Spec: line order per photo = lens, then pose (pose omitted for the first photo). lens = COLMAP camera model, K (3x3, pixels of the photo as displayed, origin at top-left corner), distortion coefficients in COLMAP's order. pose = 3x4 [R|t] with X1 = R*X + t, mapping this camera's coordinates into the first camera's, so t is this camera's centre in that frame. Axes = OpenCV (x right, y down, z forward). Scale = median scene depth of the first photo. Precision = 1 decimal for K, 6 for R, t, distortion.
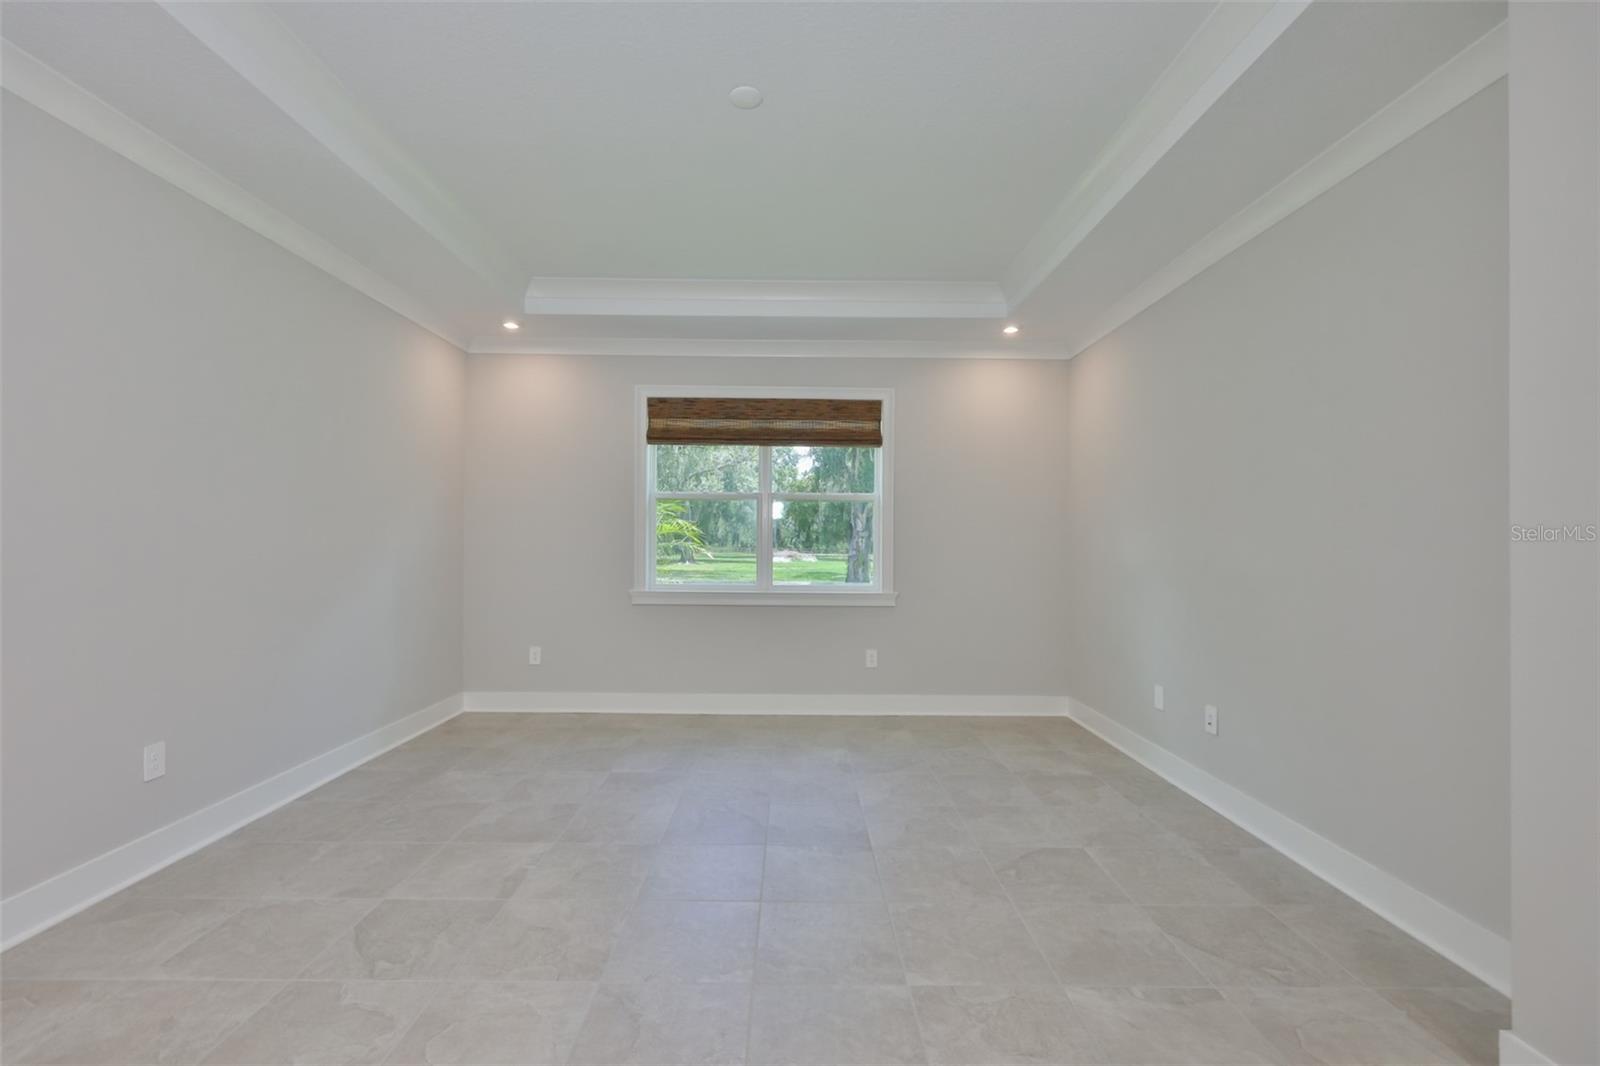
lens RADIAL K [[688.5, 0, 801.6], [0, 688.5, 532.9], [0, 0, 1]] dist [-0.004013, 0.002054]
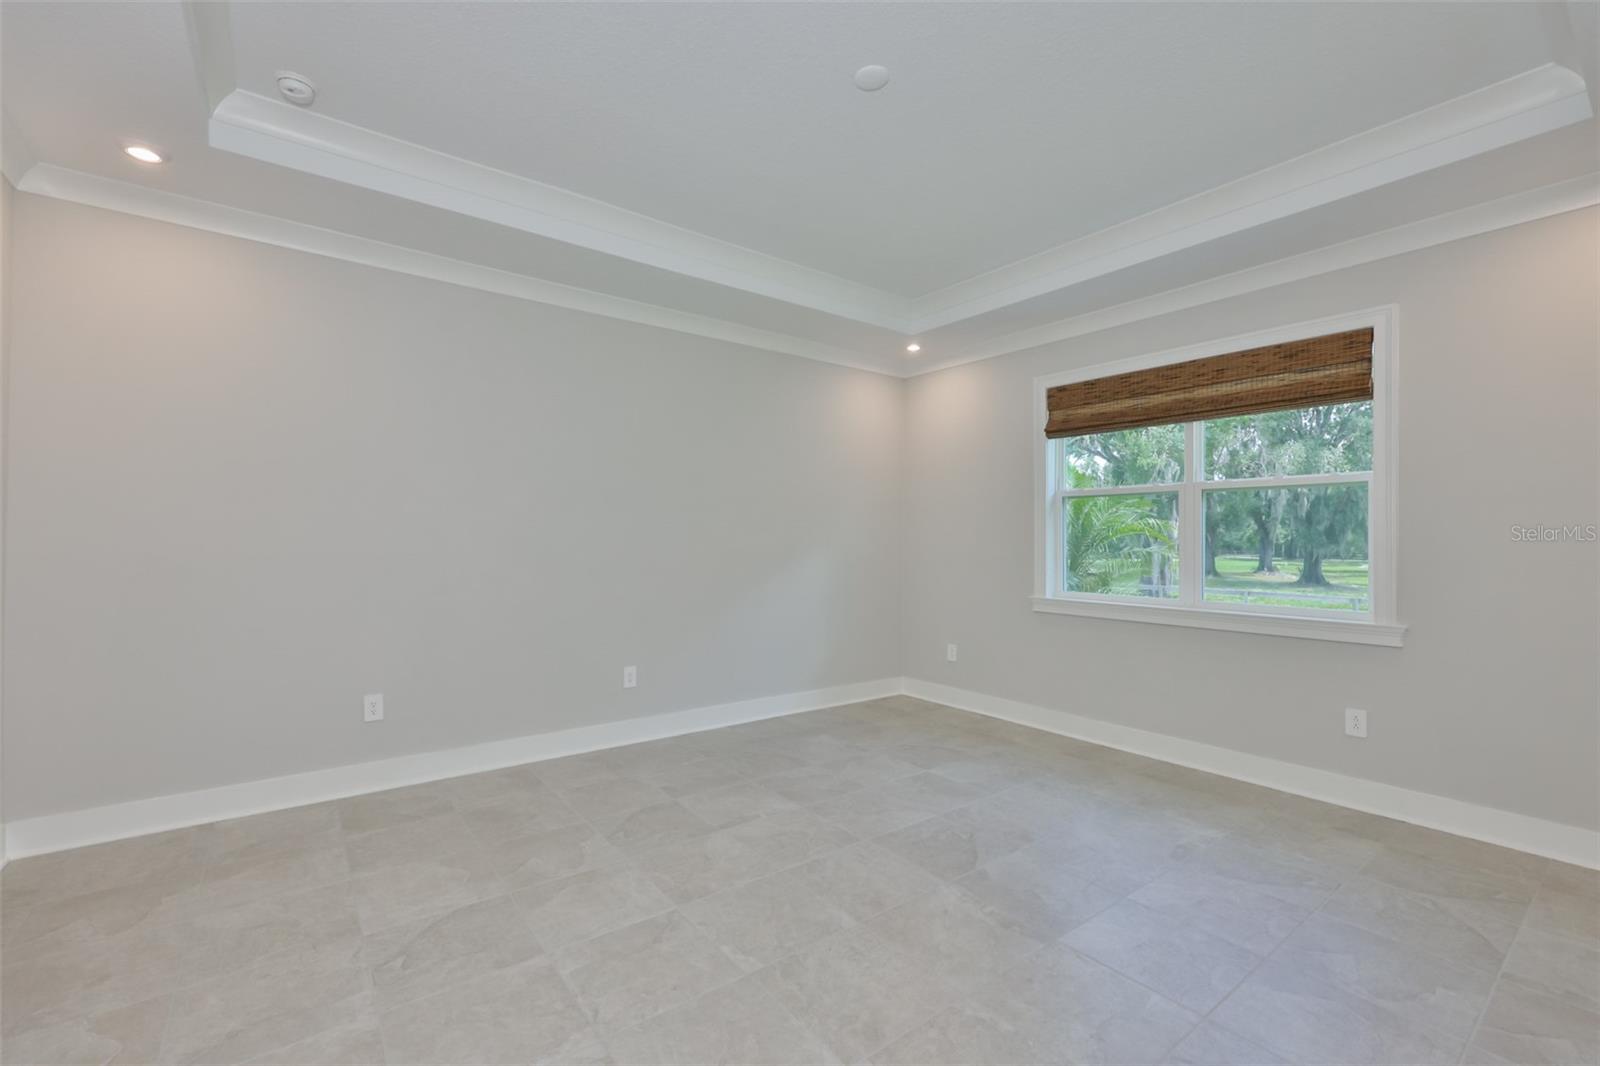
lens RADIAL K [[688.5, 0, 789.5], [0, 688.5, 530.0], [0, 0, 1]] dist [-0.004013, 0.002054]
pose [[0.591142, -0.014578, -0.806436, 0.320910], [0.005298, 0.999885, -0.014191, 0.004811], [0.806550, 0.004116, 0.591152, 0.178346]]
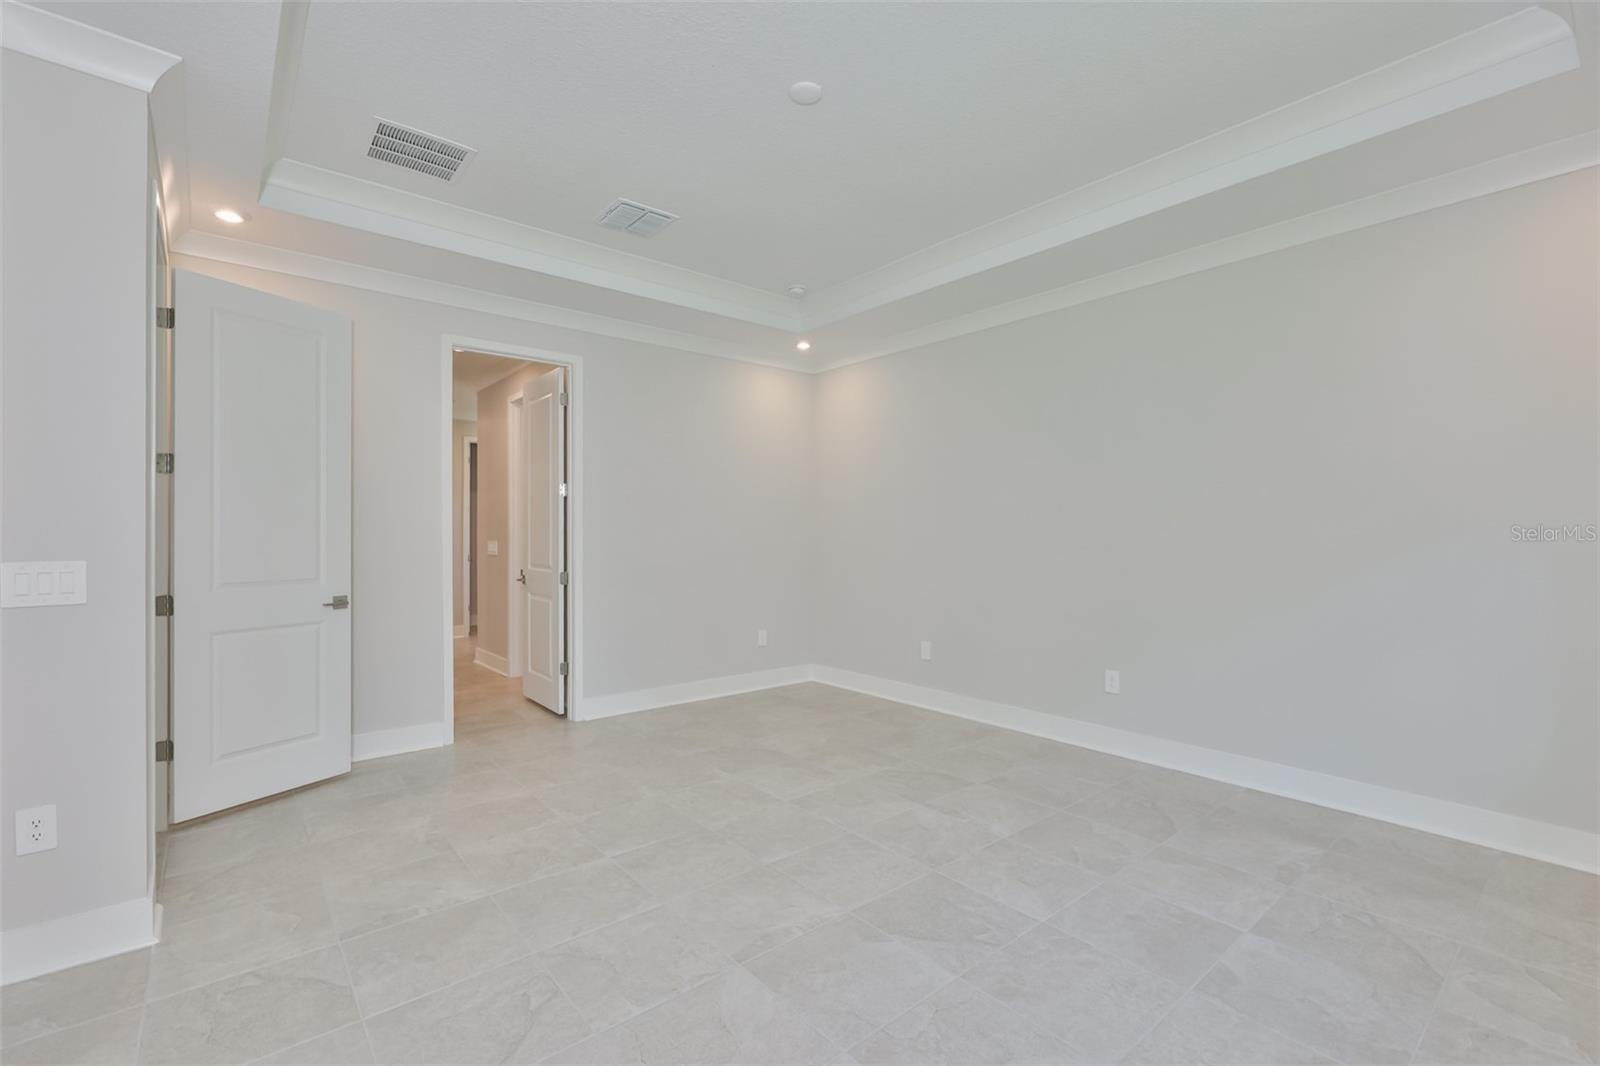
lens RADIAL K [[688.5, 0, 785.2], [0, 688.5, 527.5], [0, 0, 1]] dist [-0.004013, 0.002054]
pose [[-0.784662, -0.011573, -0.619816, 0.293348], [0.001429, 0.999789, -0.020476, 0.014156], [0.619923, -0.016952, -0.784480, 0.921166]]
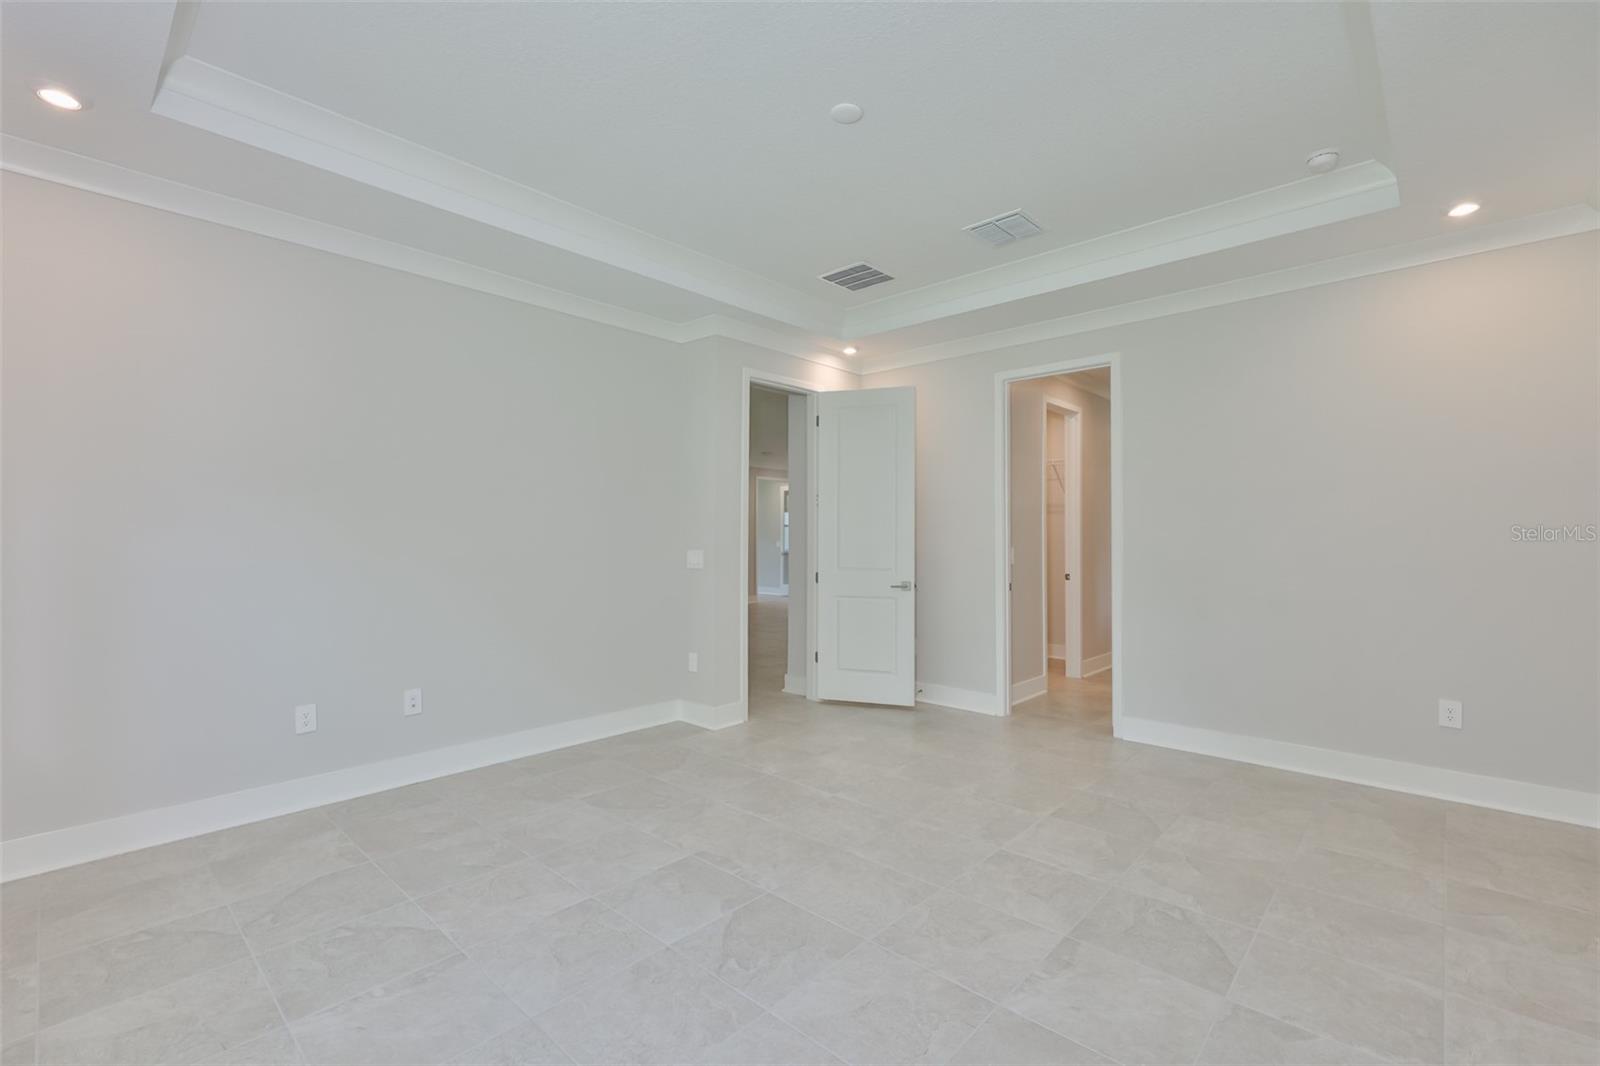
lens RADIAL K [[688.5, 0, 806.7], [0, 688.5, 510.5], [0, 0, 1]] dist [-0.004013, 0.002054]
pose [[-0.733082, 0.021166, 0.679811, -0.391382], [-0.012748, 0.998912, -0.044848, 0.011468], [-0.680021, -0.041543, -0.732015, 0.935254]]
